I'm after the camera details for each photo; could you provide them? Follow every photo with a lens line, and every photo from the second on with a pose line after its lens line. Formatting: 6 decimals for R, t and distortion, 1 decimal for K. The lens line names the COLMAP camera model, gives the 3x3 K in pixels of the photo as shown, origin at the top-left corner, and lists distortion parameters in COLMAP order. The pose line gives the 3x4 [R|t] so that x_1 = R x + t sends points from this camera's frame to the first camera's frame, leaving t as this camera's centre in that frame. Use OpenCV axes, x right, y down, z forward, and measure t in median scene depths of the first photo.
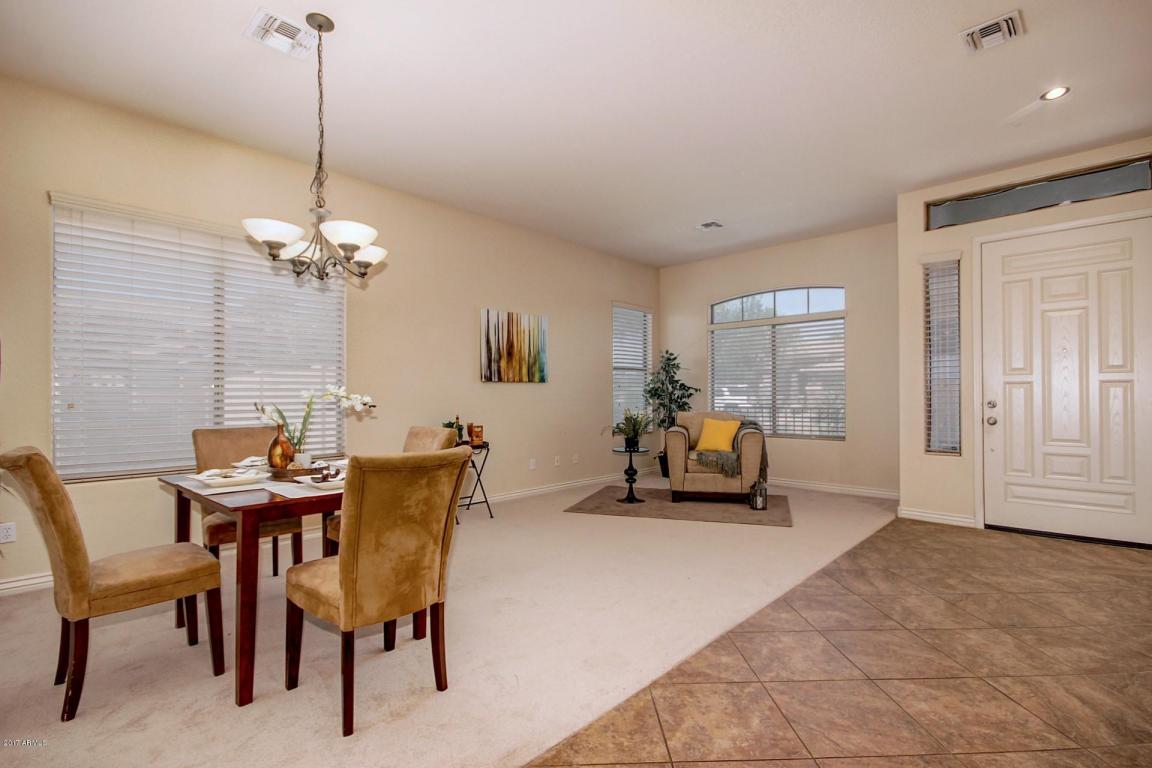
lens RADIAL K [[535.1, 0, 580.8], [0, 535.1, 388.3], [0, 0, 1]] dist [-0.000765, -0.002682]
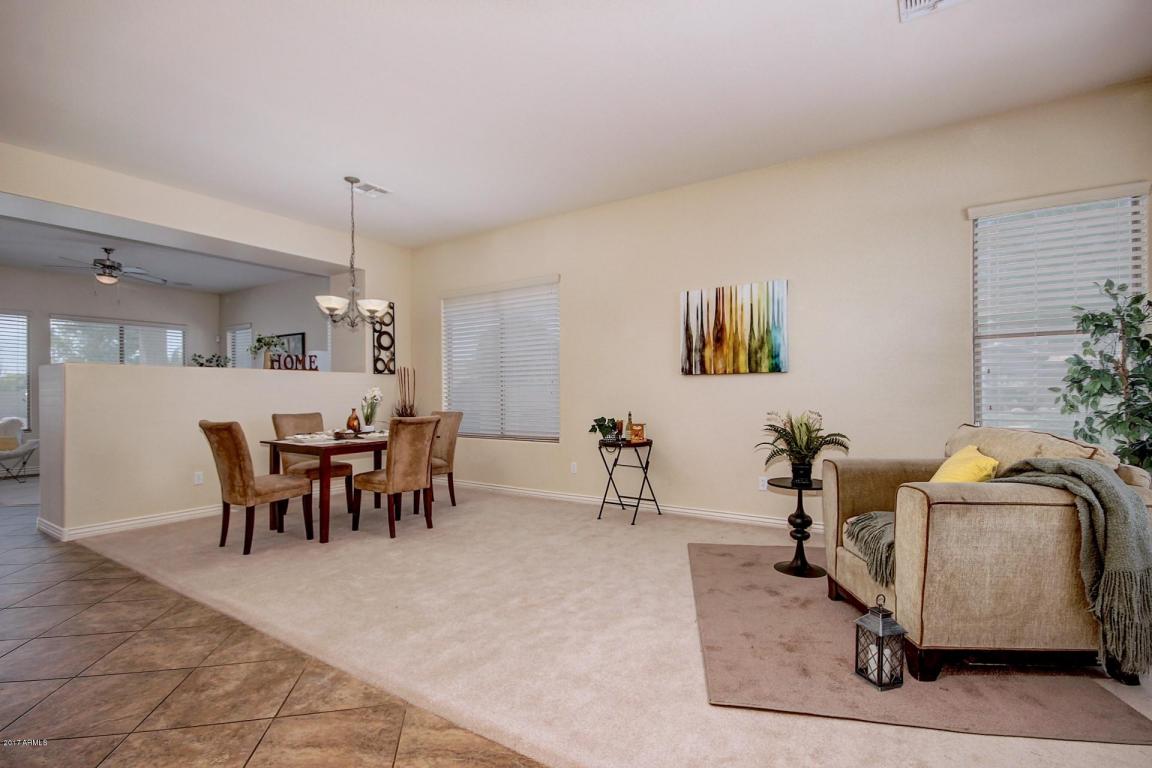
lens RADIAL K [[535.1, 0, 580.2], [0, 535.1, 389.0], [0, 0, 1]] dist [-0.000765, -0.002682]
pose [[0.170651, 0.002439, -0.985329, 0.645432], [0.017834, 0.999825, 0.005563, 0.002314], [0.985170, -0.018522, 0.170577, 0.676815]]
